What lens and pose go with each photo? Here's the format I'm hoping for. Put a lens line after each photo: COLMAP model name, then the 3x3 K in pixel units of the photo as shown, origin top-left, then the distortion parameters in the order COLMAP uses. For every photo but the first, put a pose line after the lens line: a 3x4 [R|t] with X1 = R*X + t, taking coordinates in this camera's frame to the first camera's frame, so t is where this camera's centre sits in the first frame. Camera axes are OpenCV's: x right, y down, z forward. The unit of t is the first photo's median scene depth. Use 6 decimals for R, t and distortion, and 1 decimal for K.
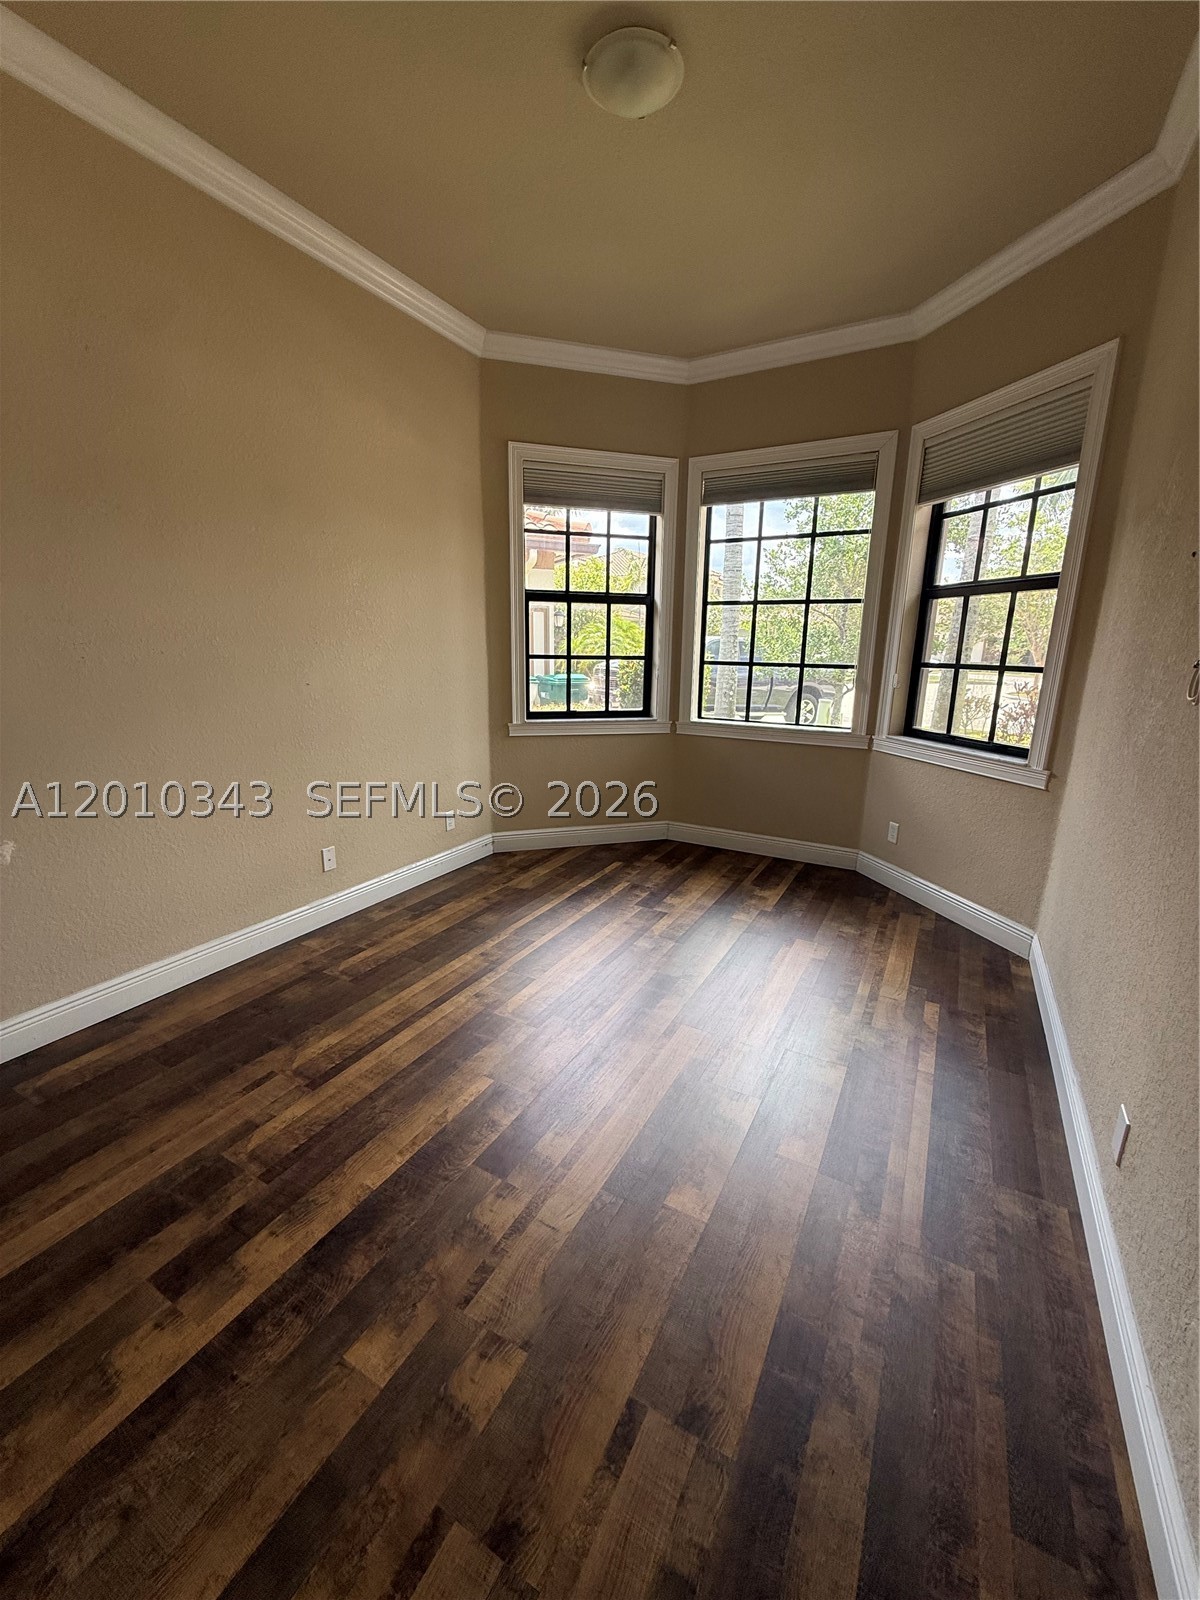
lens RADIAL K [[641.0, 0, 597.6], [0, 641.0, 798.4], [0, 0, 1]] dist [0.001285, 0.000018]
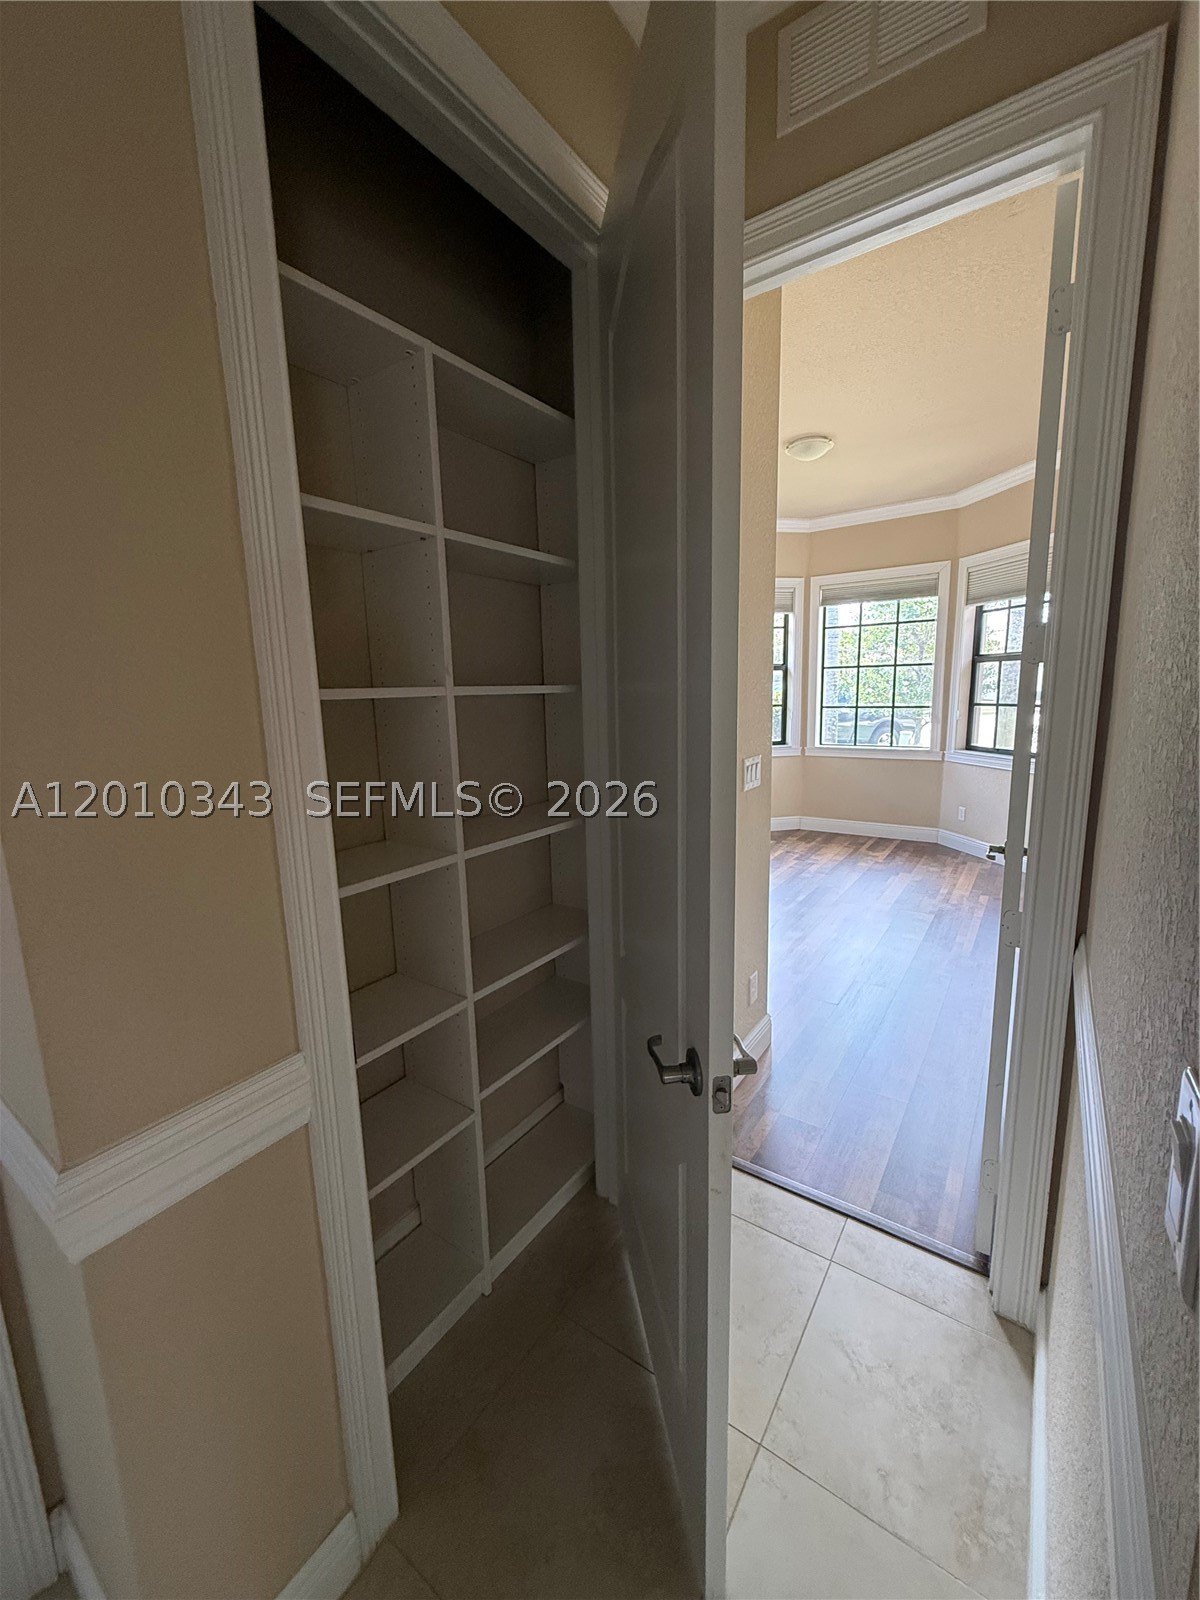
lens RADIAL K [[641.0, 0, 600.4], [0, 641.0, 801.5], [0, 0, 1]] dist [0.001285, 0.000018]
pose [[0.994668, -0.021056, -0.100954, -0.229447], [0.014404, 0.997705, -0.066168, 0.109389], [0.102115, 0.064361, 0.992688, -0.580365]]
